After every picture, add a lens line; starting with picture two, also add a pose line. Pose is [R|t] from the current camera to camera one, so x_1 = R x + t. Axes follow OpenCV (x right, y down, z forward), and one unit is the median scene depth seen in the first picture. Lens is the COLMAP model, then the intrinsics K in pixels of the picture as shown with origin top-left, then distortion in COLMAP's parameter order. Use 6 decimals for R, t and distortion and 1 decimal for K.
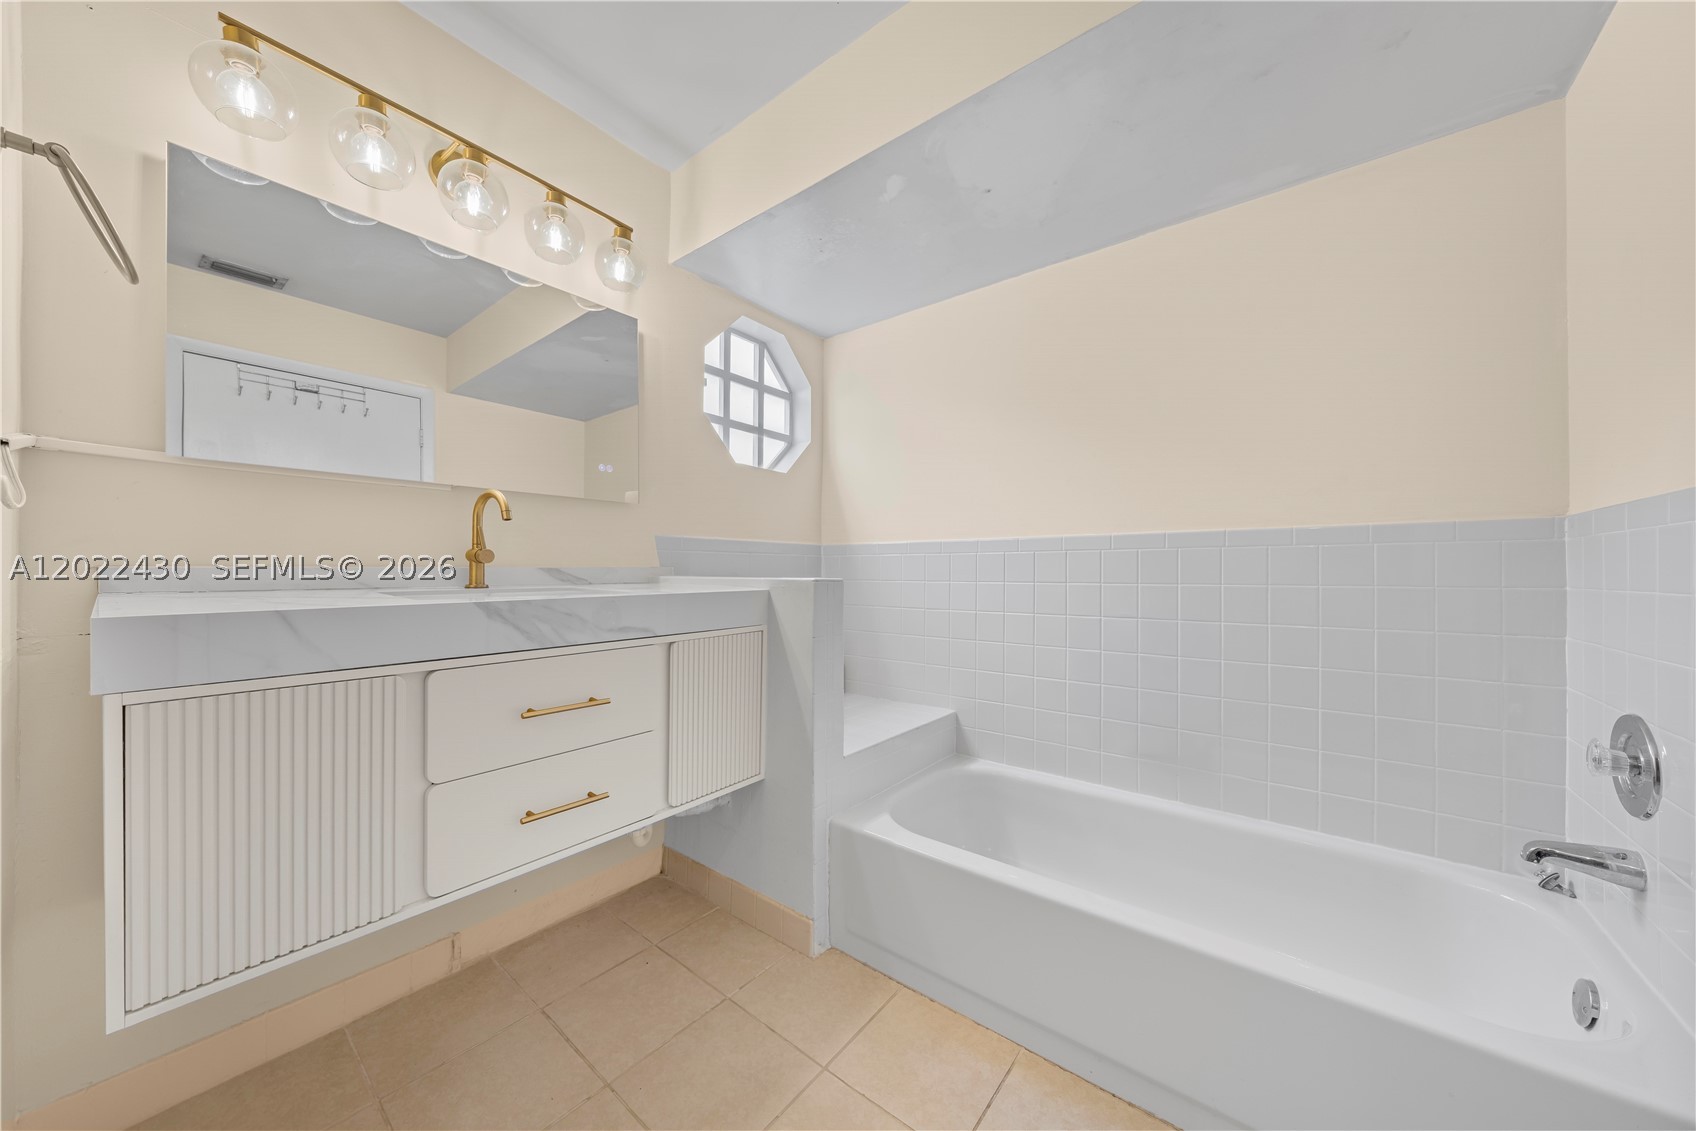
lens RADIAL K [[576.6, 0, 843.1], [0, 576.6, 571.3], [0, 0, 1]] dist [-0.001306, -0.000333]
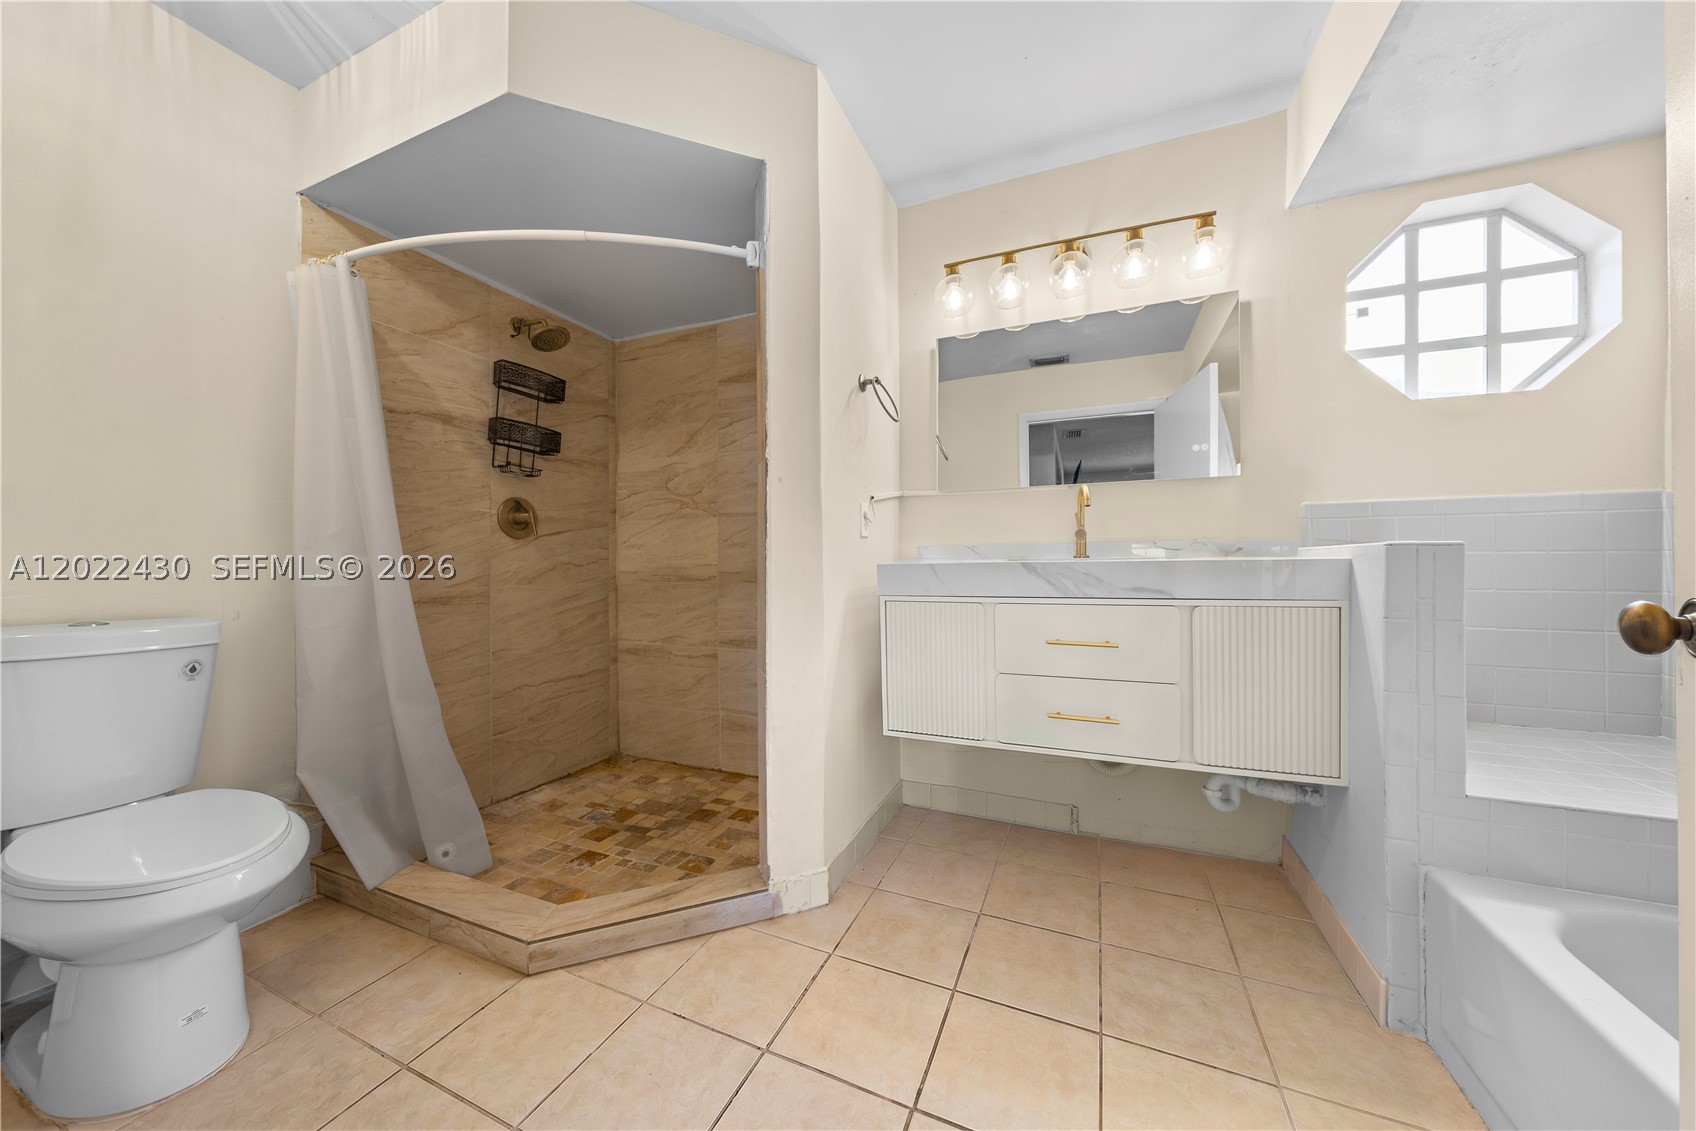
lens RADIAL K [[576.6, 0, 840.6], [0, 576.6, 565.1], [0, 0, 1]] dist [-0.001306, -0.000333]
pose [[0.261302, 0.001088, -0.965256, 0.423265], [0.006702, 0.999973, 0.002941, 0.030038], [0.965234, -0.007237, 0.261288, 0.071670]]
